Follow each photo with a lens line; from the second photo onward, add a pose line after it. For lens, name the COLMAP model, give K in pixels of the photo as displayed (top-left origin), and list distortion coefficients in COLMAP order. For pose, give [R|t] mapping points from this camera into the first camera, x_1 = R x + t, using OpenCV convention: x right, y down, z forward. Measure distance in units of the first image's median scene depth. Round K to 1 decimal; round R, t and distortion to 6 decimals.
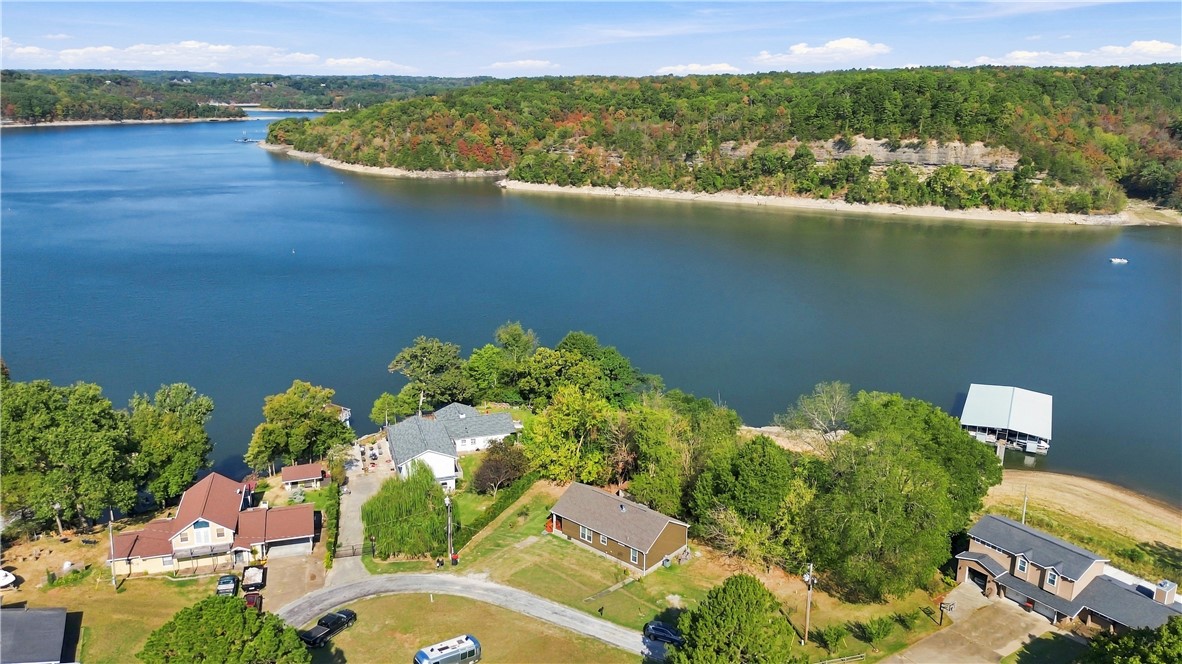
lens RADIAL K [[836.7, 0, 589.2], [0, 836.7, 330.5], [0, 0, 1]] dist [0.065661, -0.069485]
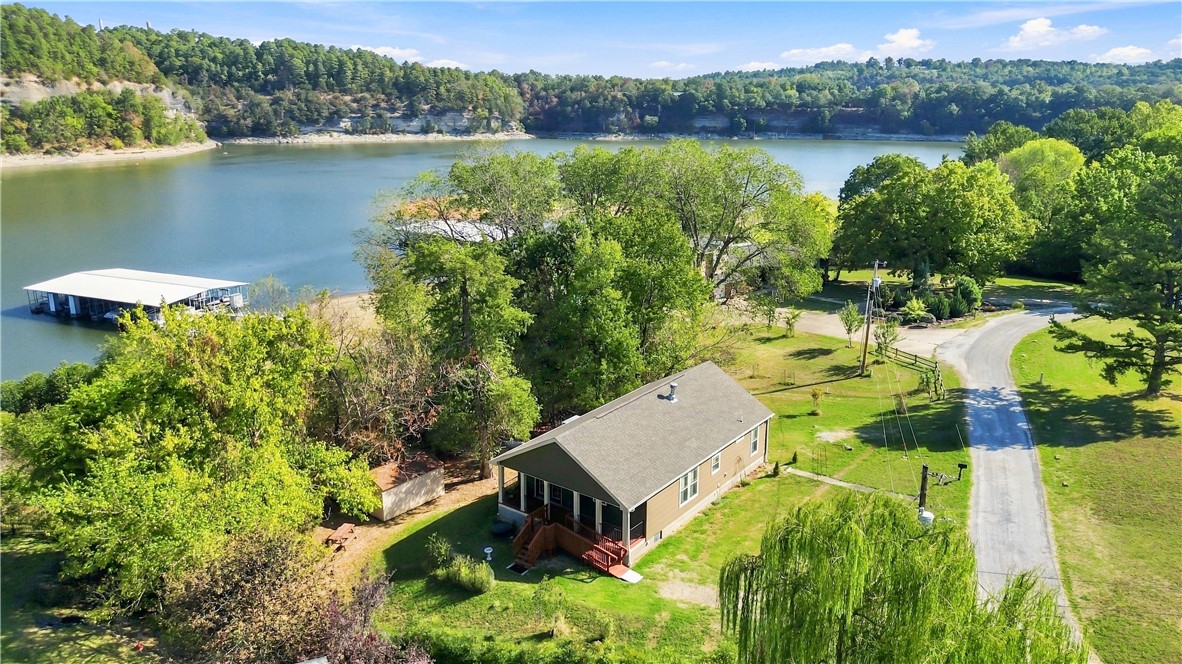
lens RADIAL K [[836.7, 0, 589.2], [0, 836.7, 330.5], [0, 0, 1]] dist [0.065661, -0.069485]
pose [[-0.065526, -0.278153, 0.958299, -0.081927], [0.264525, 0.921162, 0.285461, 0.008299], [-0.962150, 0.272199, 0.013219, 0.219388]]
